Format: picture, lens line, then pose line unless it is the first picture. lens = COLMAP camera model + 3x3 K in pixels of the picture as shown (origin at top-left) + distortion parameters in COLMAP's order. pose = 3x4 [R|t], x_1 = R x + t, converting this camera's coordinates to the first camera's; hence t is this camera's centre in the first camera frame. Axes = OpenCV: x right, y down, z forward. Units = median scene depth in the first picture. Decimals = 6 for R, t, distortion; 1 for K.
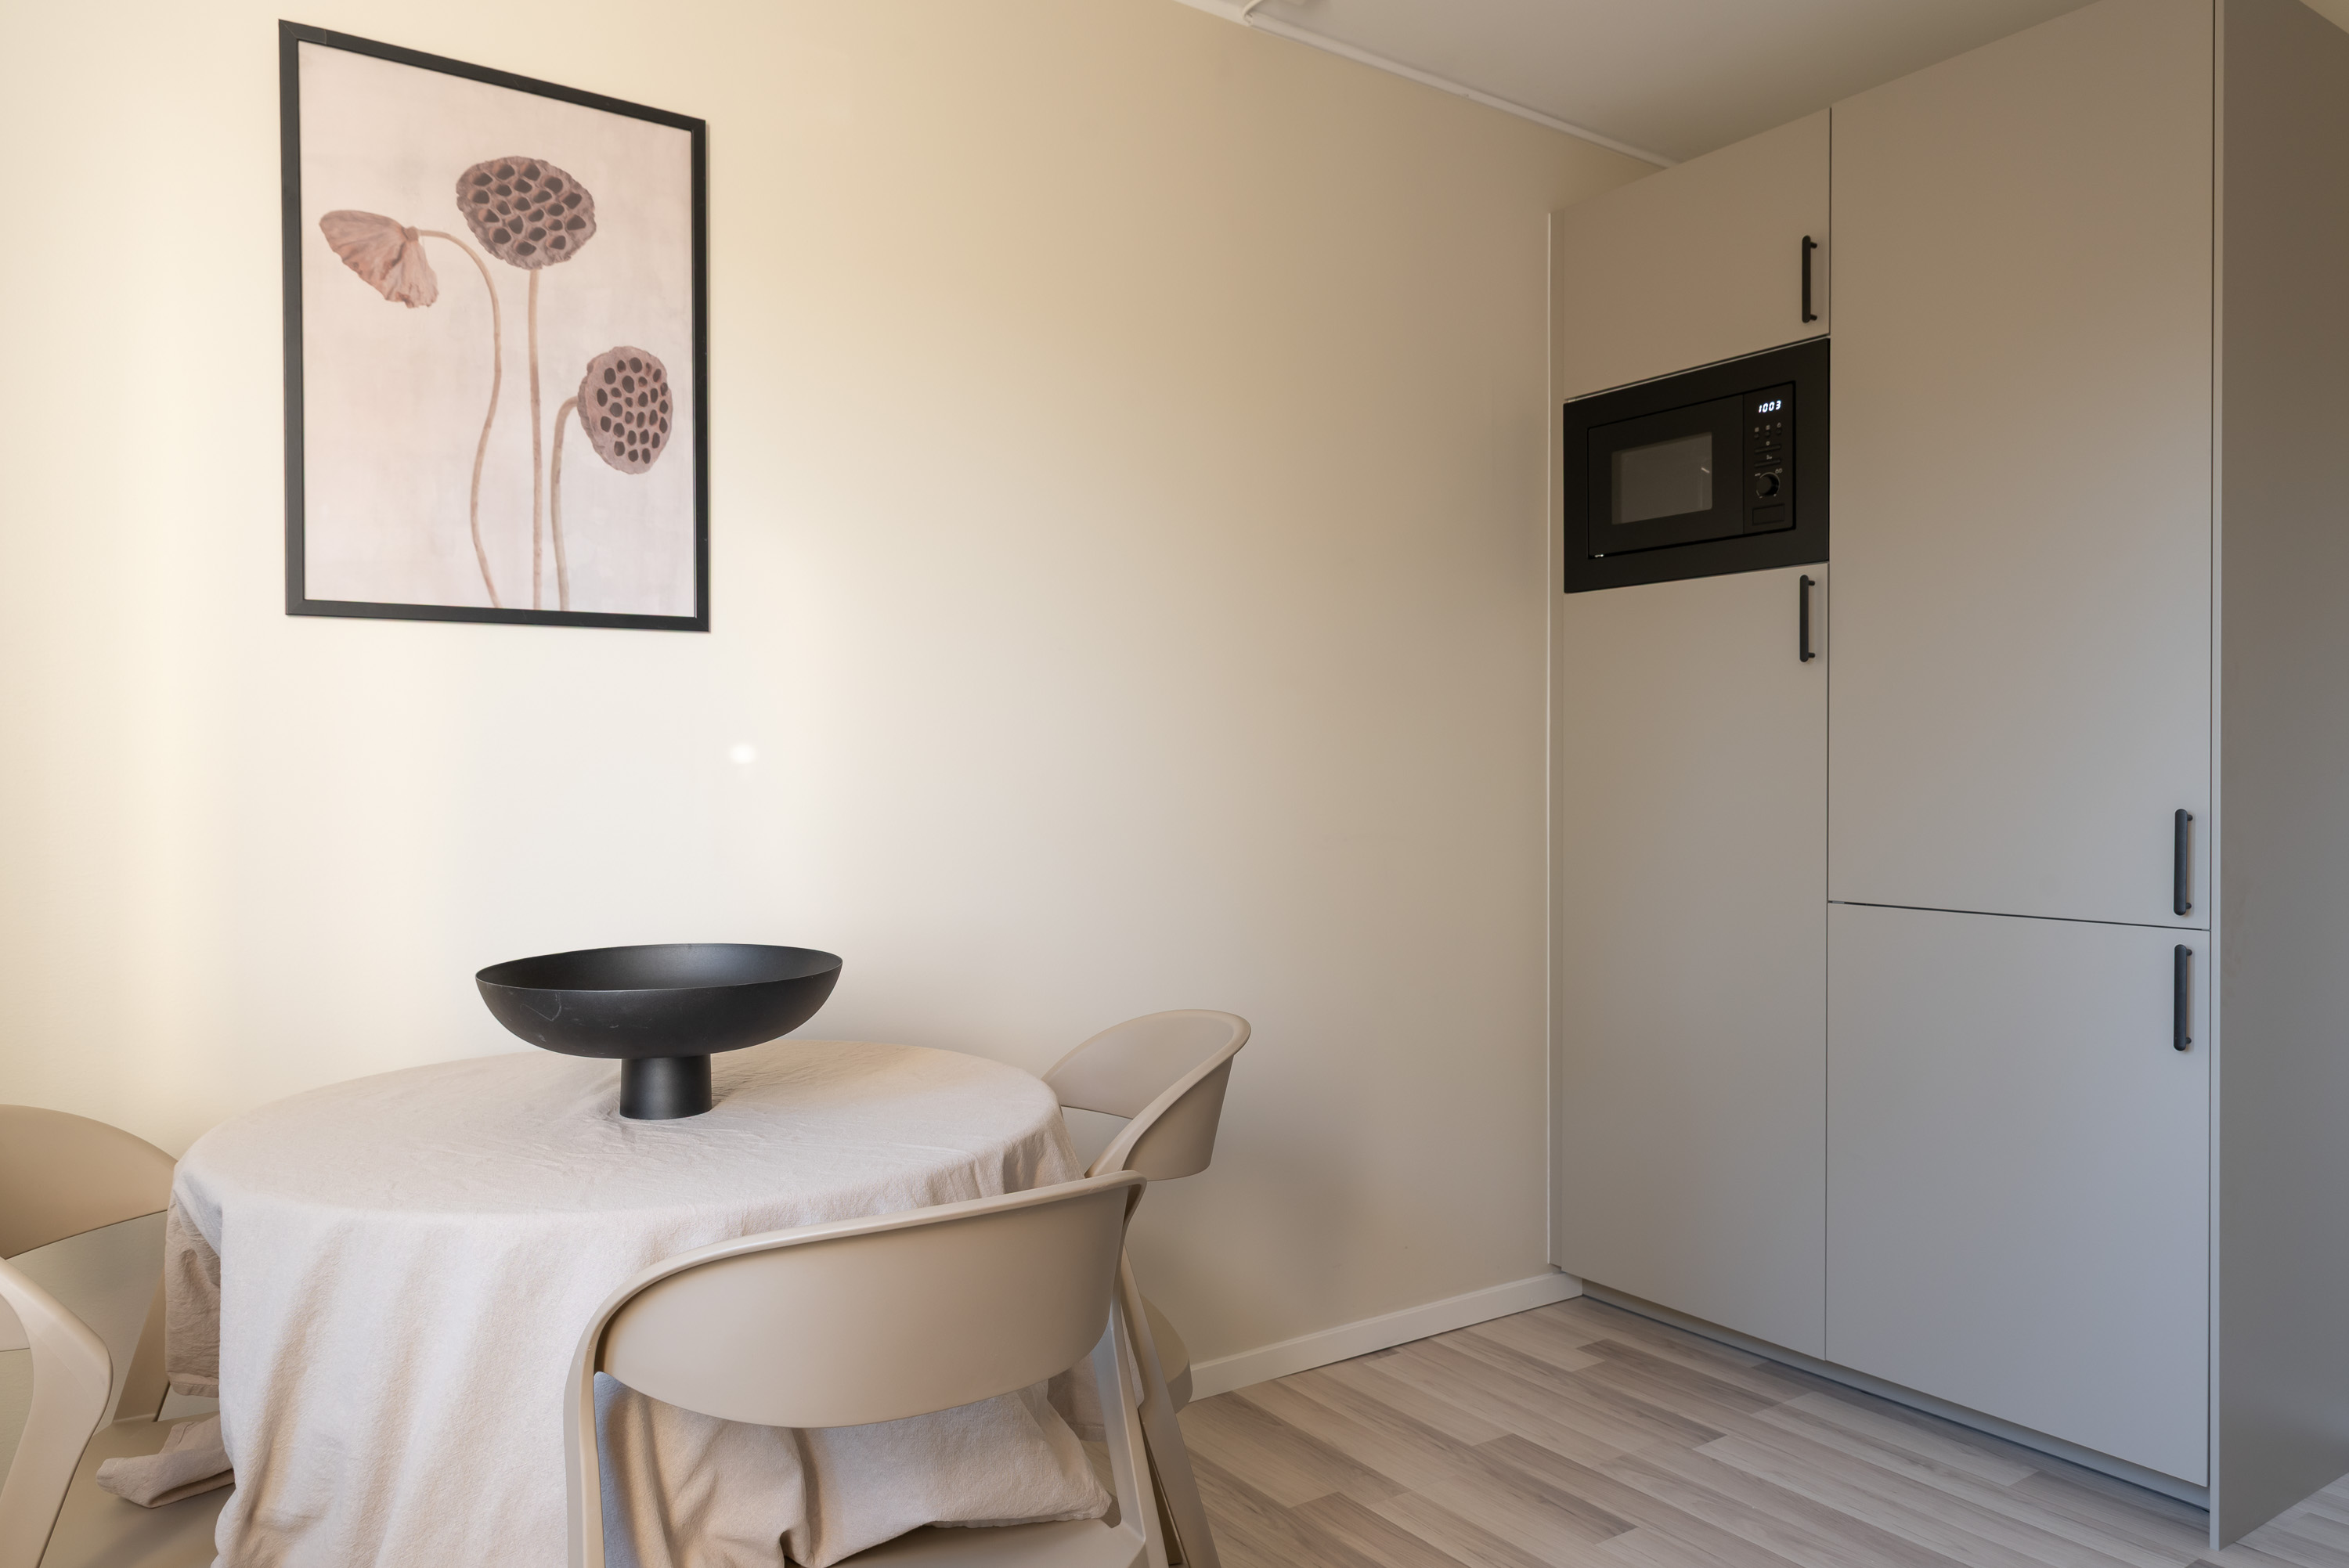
lens RADIAL K [[1595.4, 0, 1180.3], [0, 1595.4, 763.2], [0, 0, 1]] dist [0.013894, -0.003017]
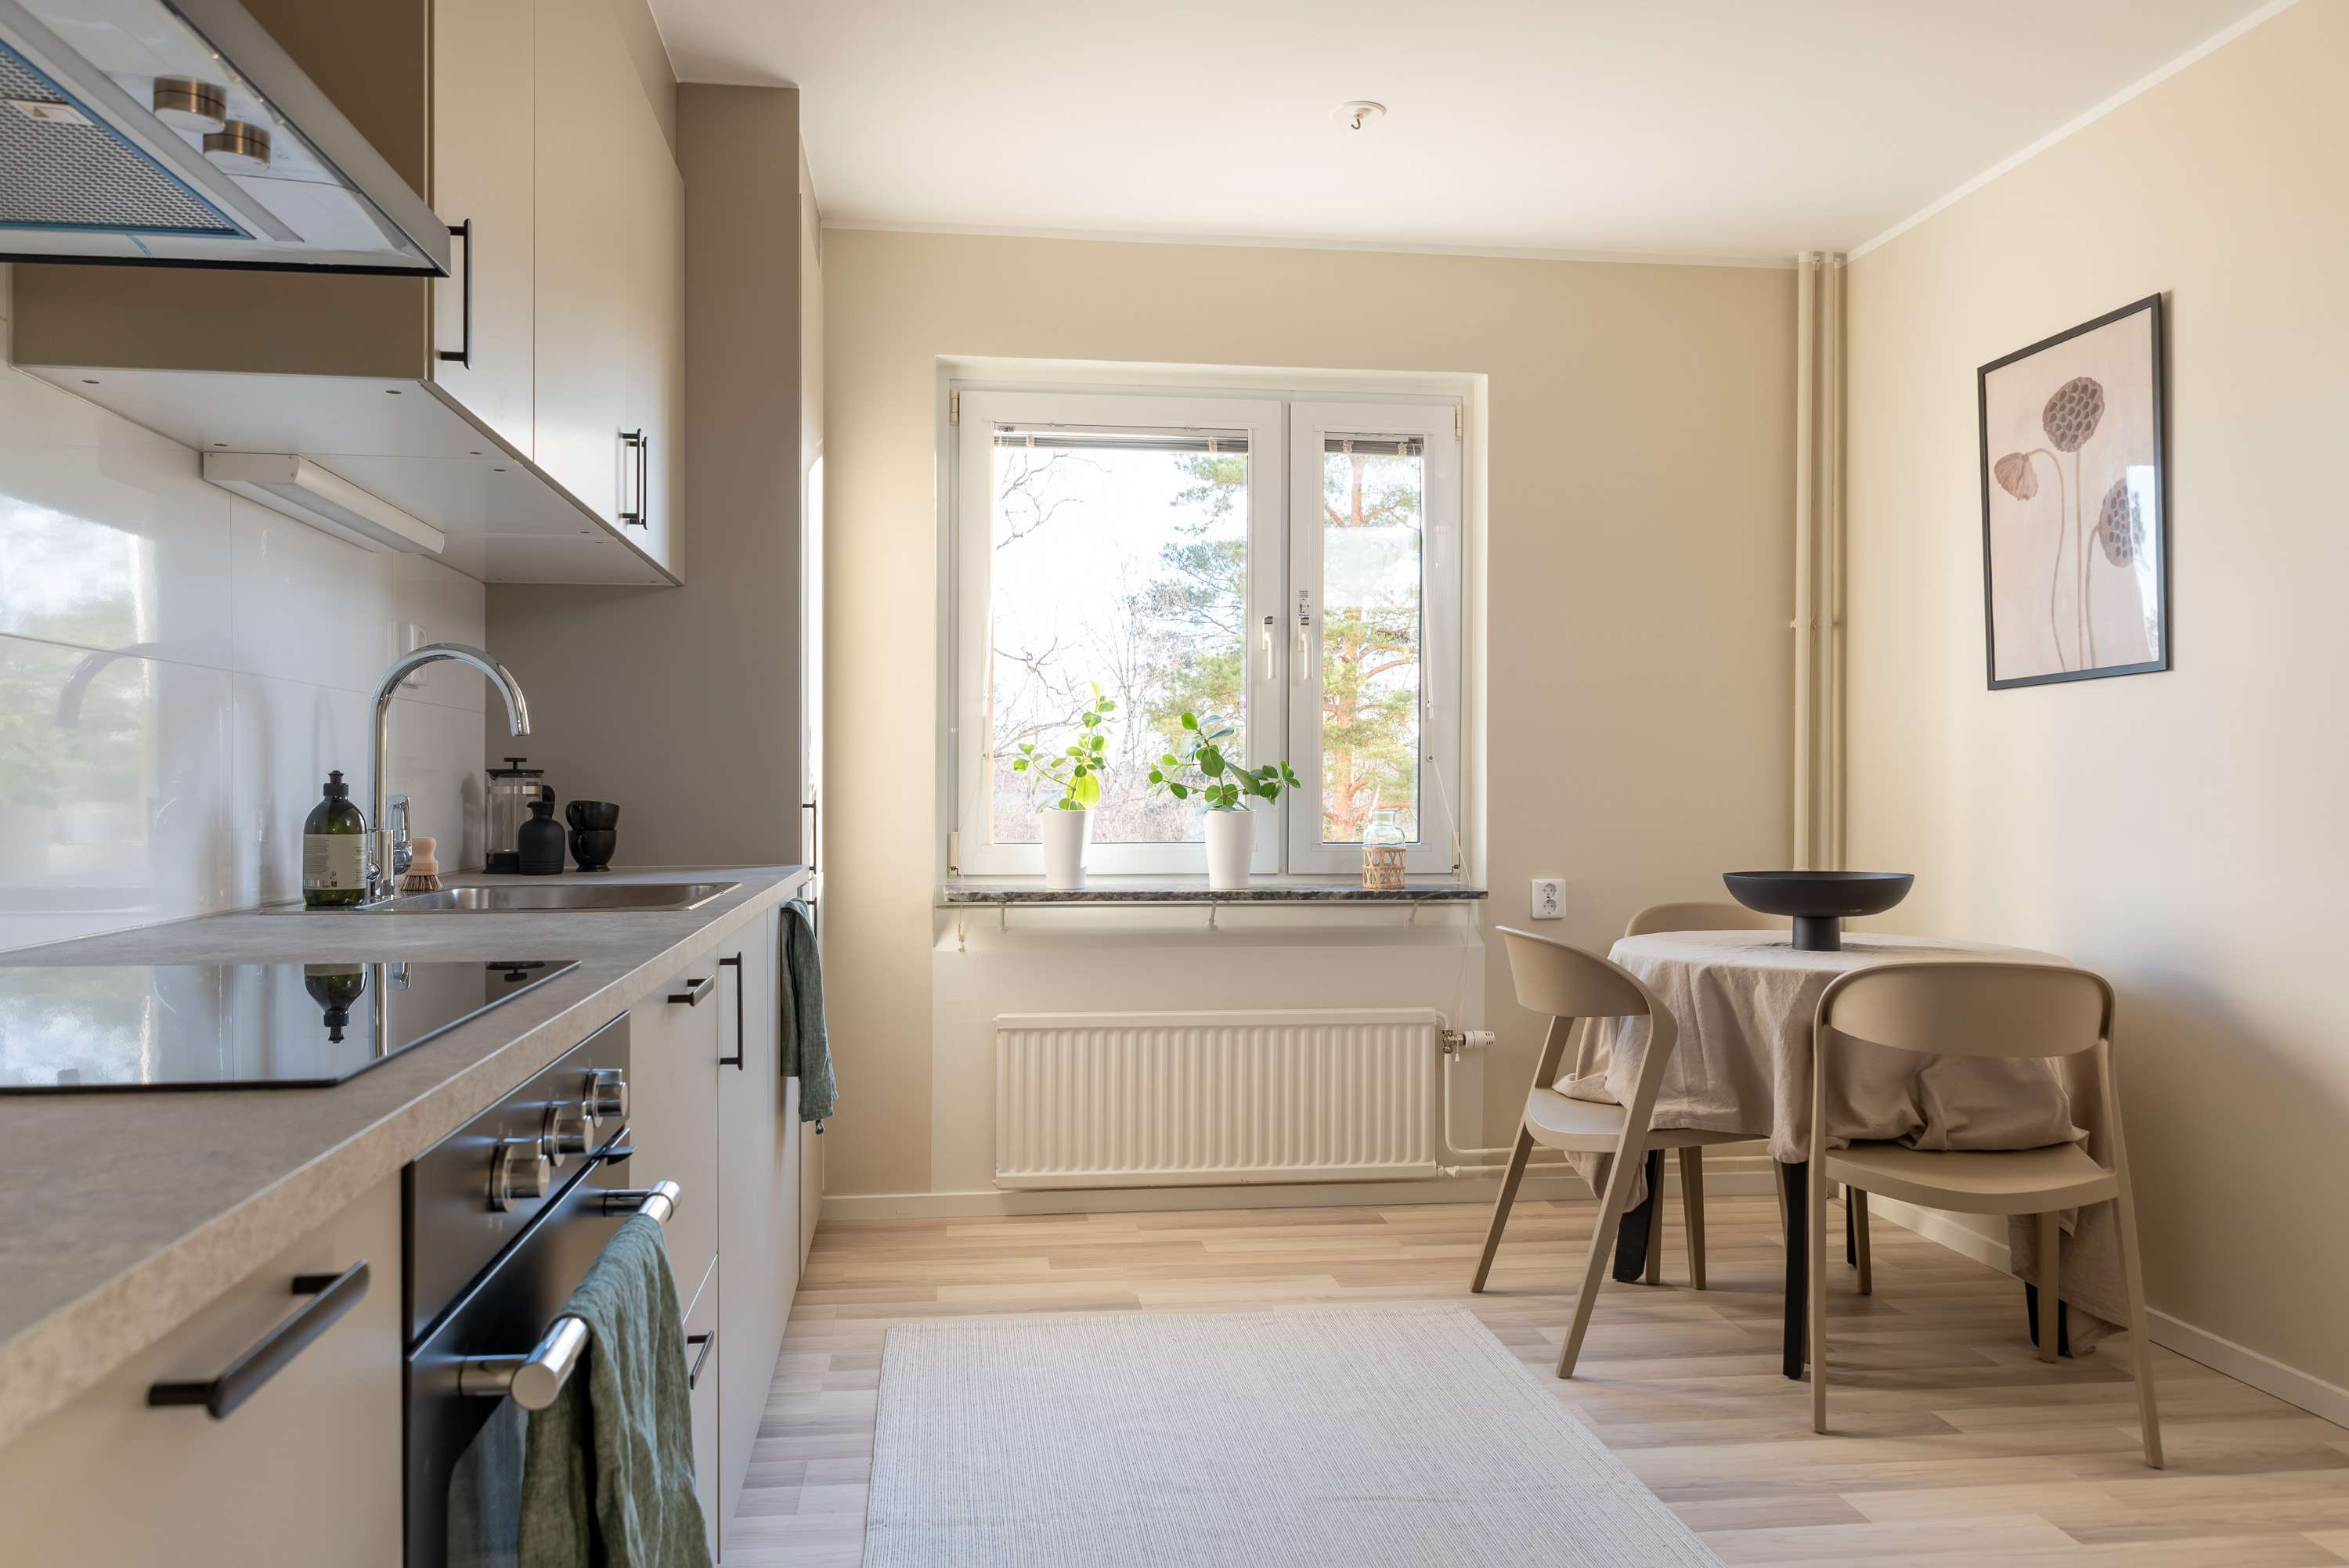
lens RADIAL K [[1643.3, 0, 1174.5], [0, 1643.3, 784.0], [0, 0, 1]] dist [0.003175, -0.004794]
pose [[-0.452455, -0.008001, -0.891751, 1.396933], [0.002150, 0.999947, -0.010063, 0.026466], [0.891785, -0.006470, -0.452414, 0.941440]]
